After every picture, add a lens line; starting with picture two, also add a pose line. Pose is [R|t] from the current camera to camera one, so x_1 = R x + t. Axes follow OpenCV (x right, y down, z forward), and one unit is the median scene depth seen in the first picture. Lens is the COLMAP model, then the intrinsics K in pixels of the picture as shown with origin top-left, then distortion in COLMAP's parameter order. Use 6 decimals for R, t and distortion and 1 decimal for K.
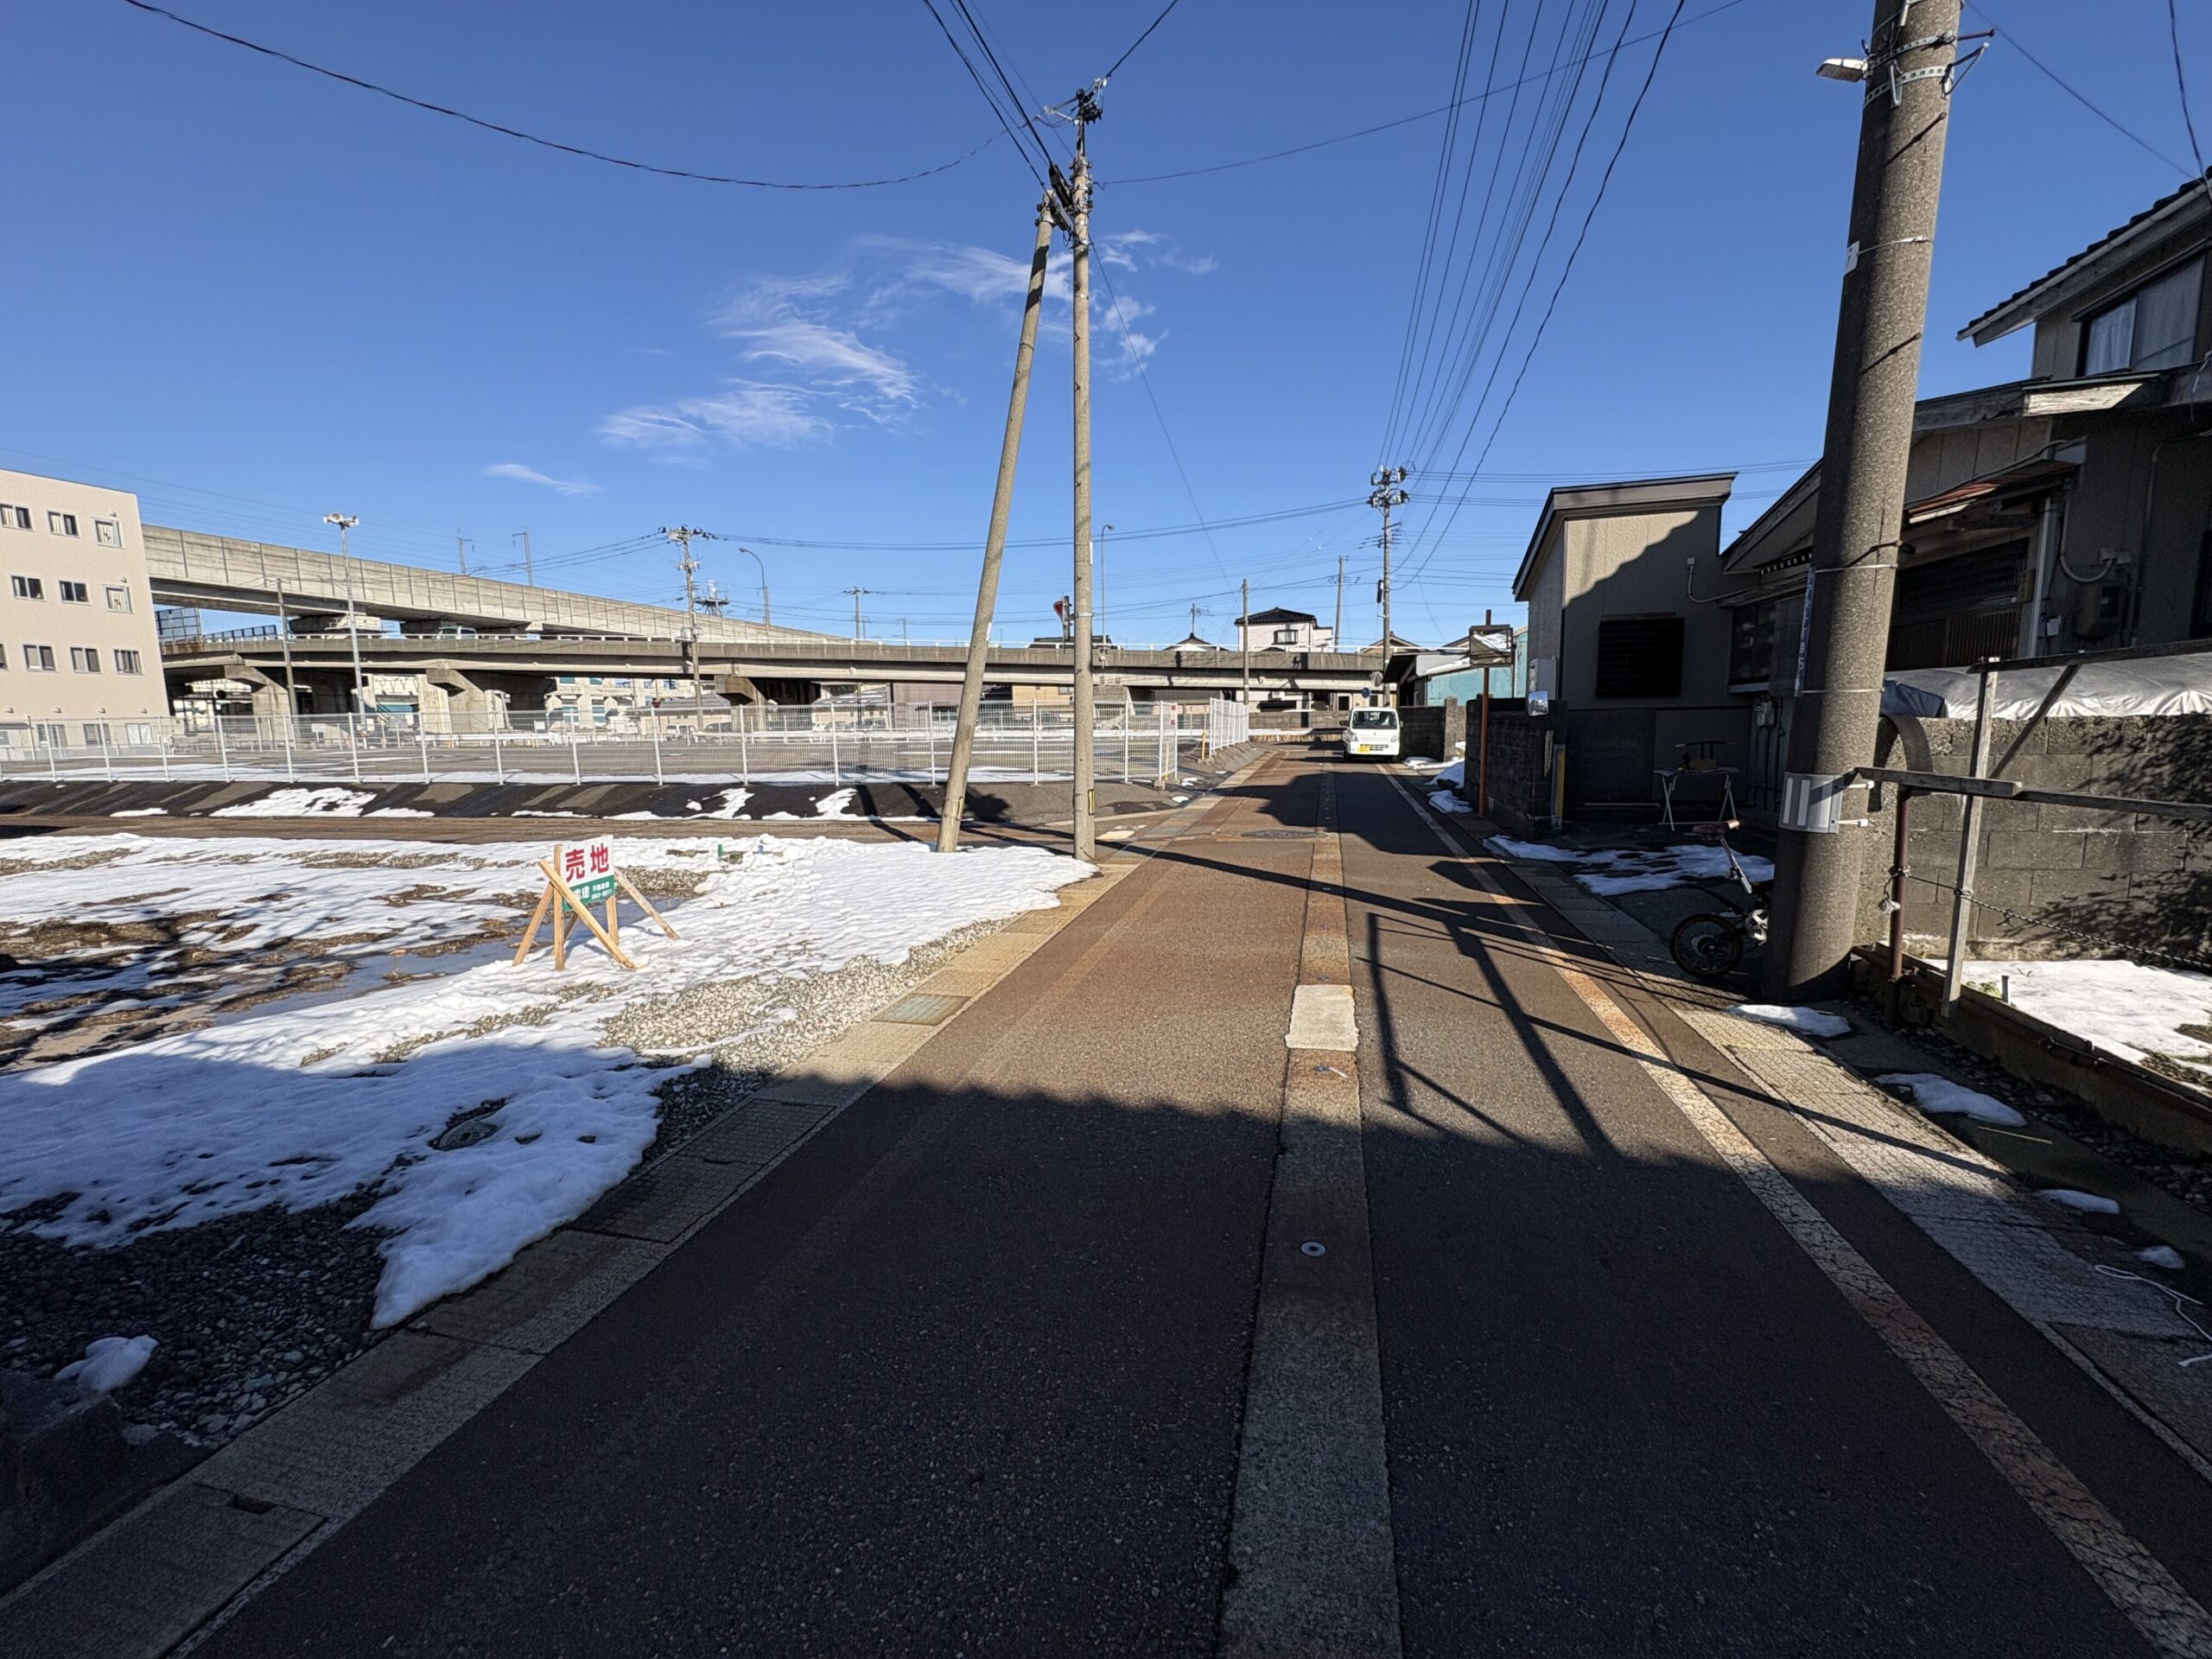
lens RADIAL K [[877.4, 0, 1108.7], [0, 877.4, 828.5], [0, 0, 1]] dist [-0.000797, 0.000297]
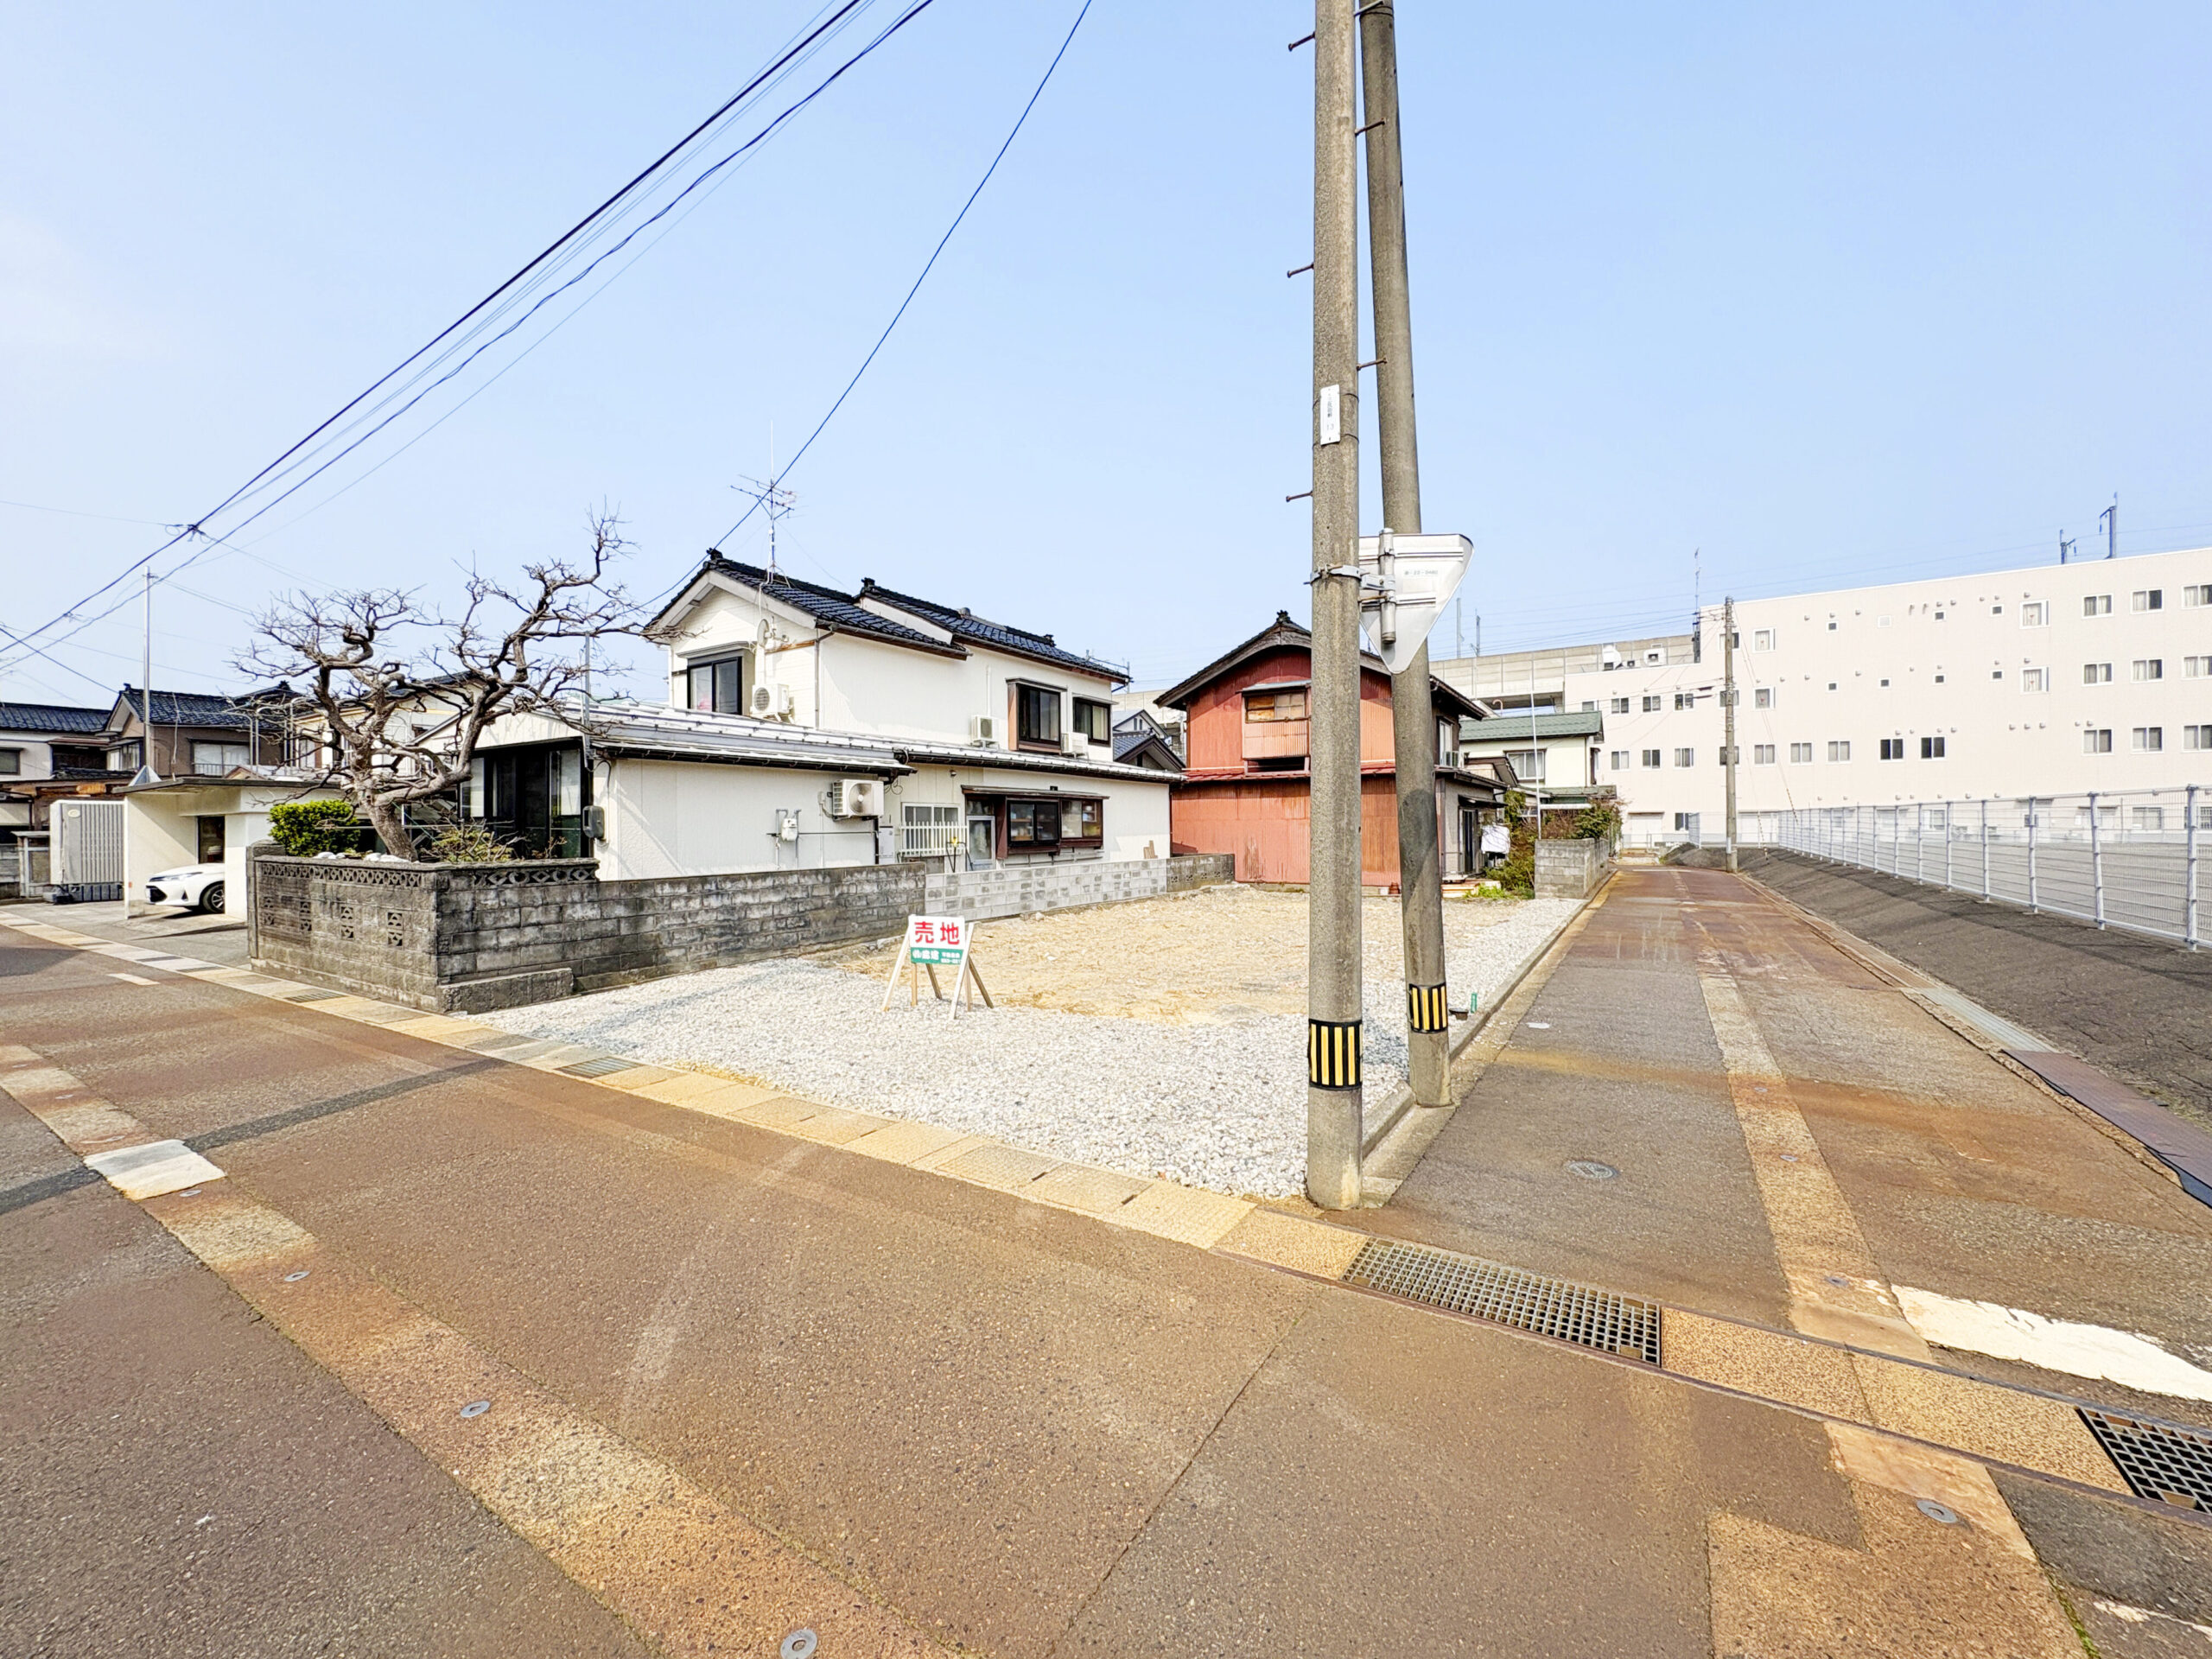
lens RADIAL K [[877.4, 0, 1107.0], [0, 877.4, 832.9], [0, 0, 1]] dist [-0.000797, 0.000297]
pose [[-0.312485, 0.026374, -0.949556, 0.208346], [-0.104997, 0.992530, 0.062121, -0.078461], [0.944102, 0.119113, -0.307382, 0.571504]]
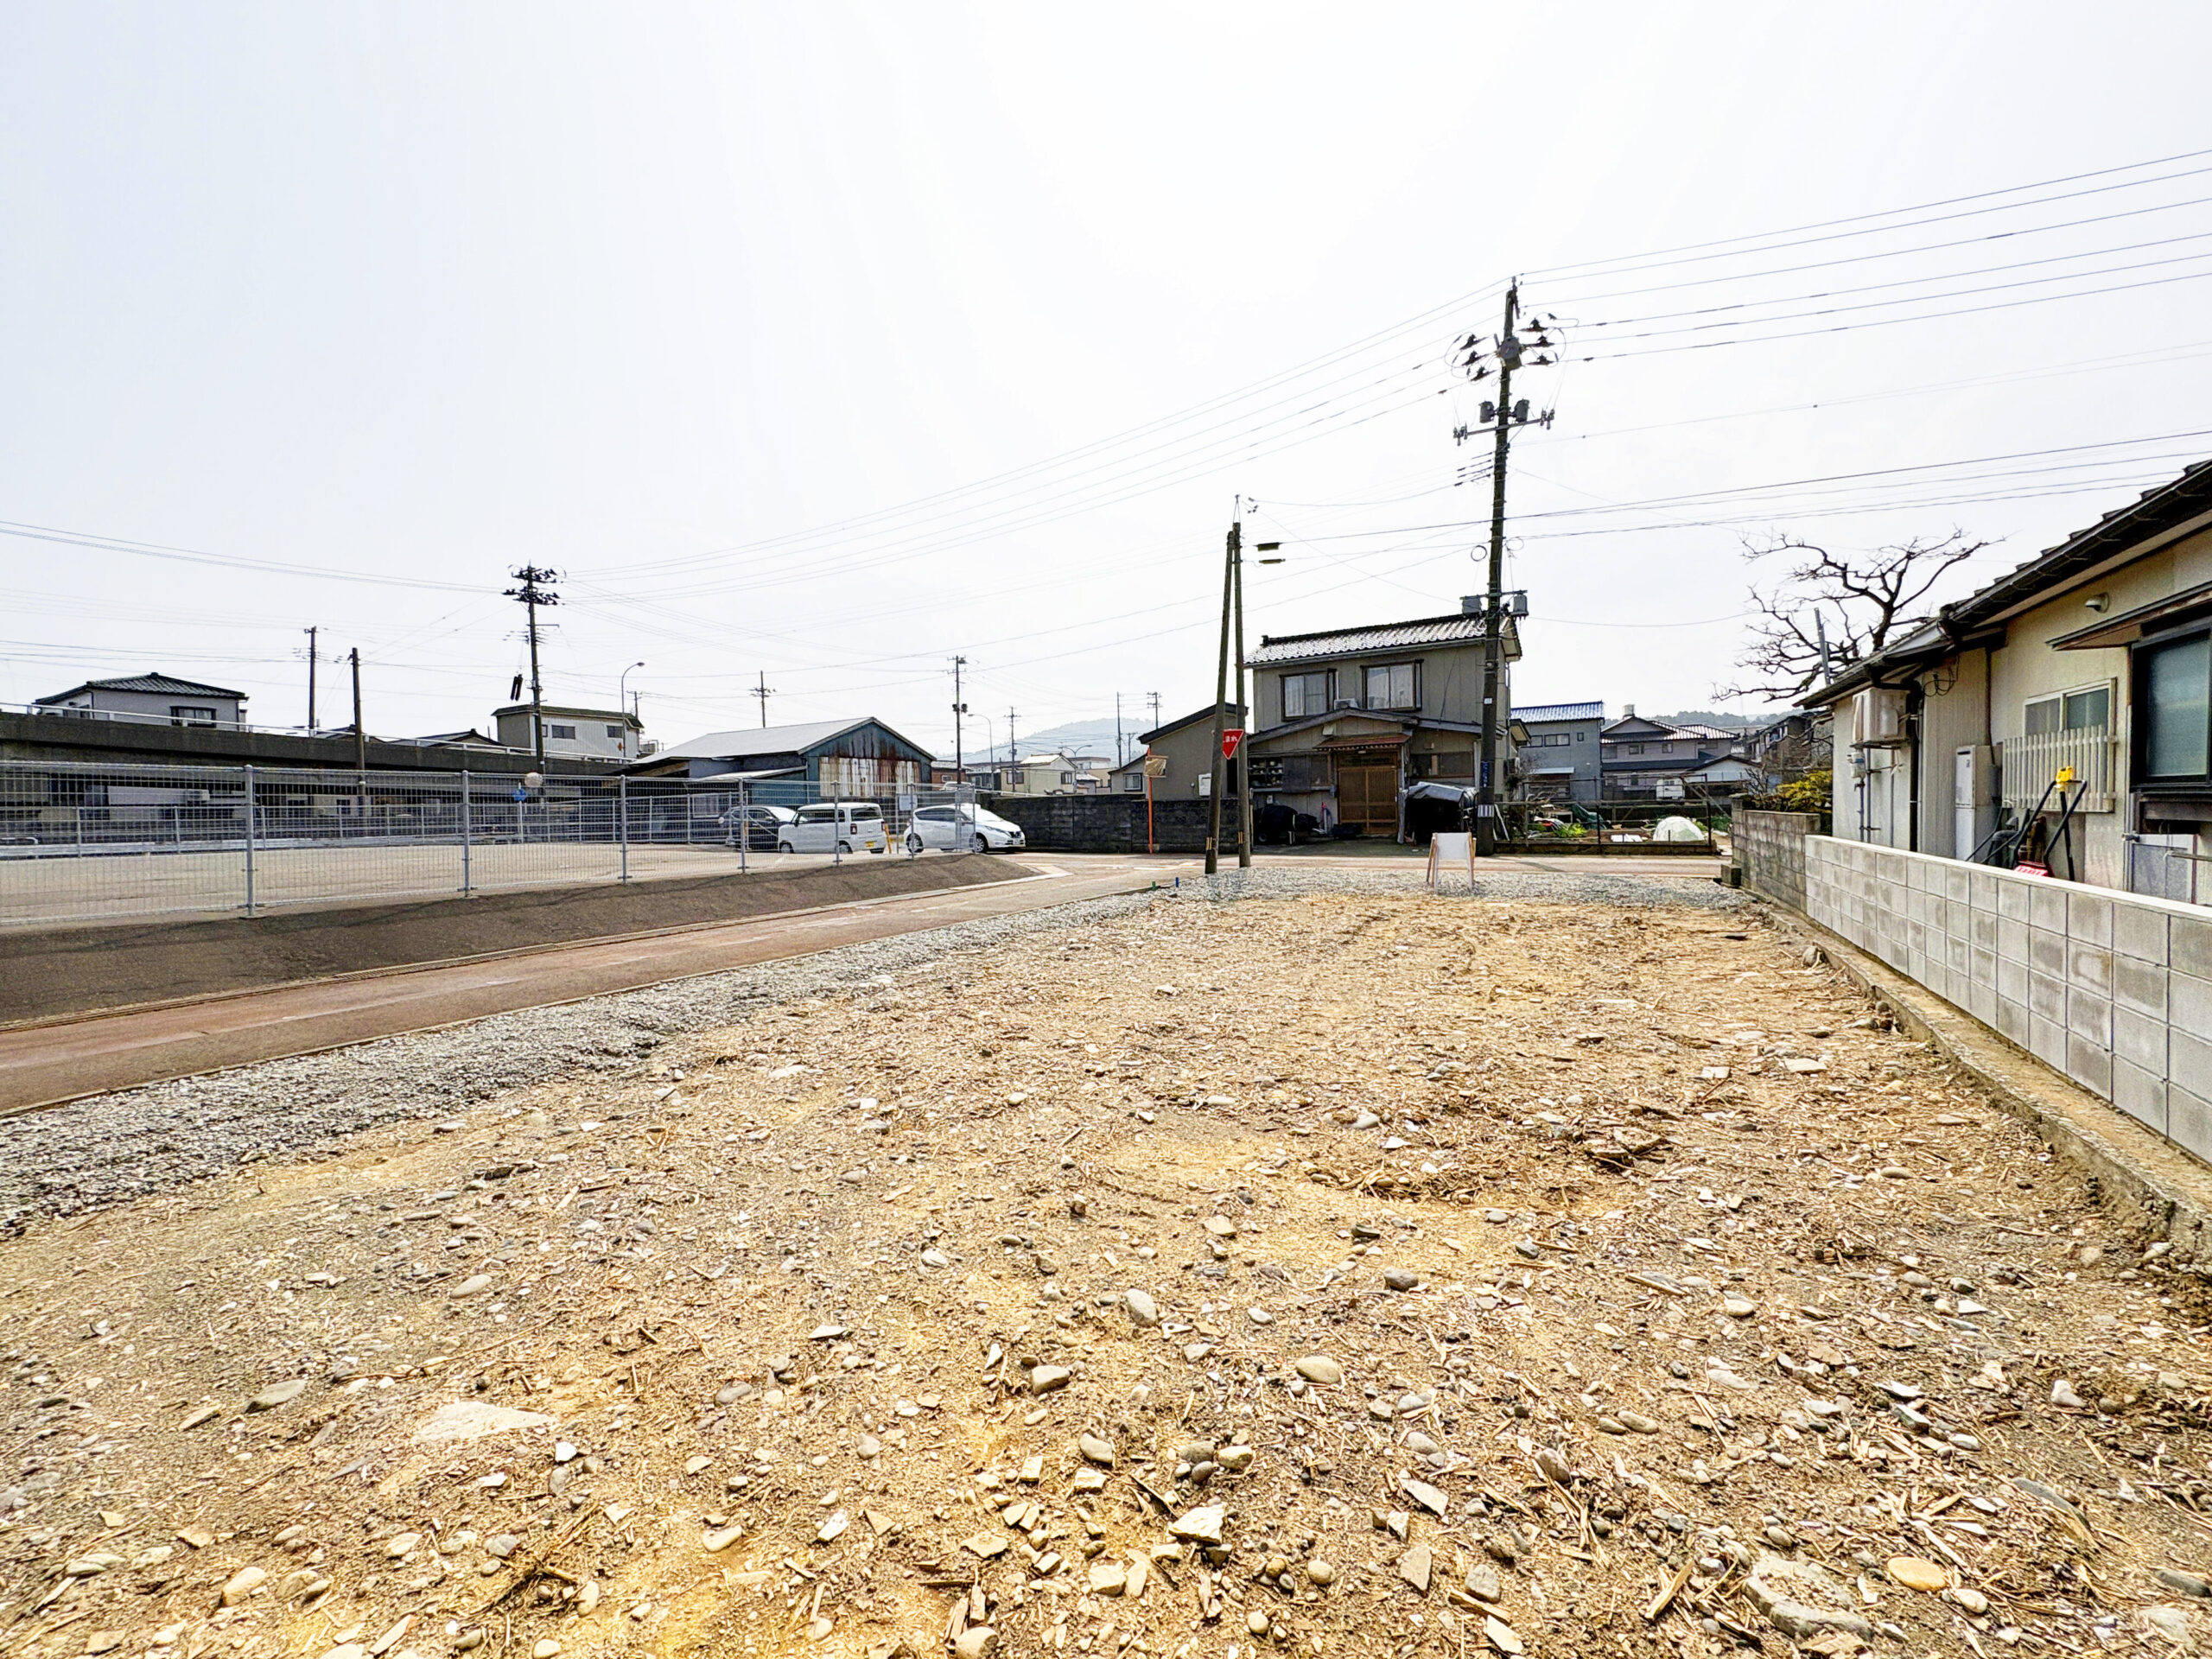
lens RADIAL K [[877.4, 0, 1104.0], [0, 877.4, 839.6], [0, 0, 1]] dist [-0.000797, 0.000297]
pose [[0.273960, -0.022147, 0.961486, -1.090391], [0.138039, 0.990289, -0.016522, -0.020743], [-0.951783, 0.137249, 0.274356, 0.434477]]
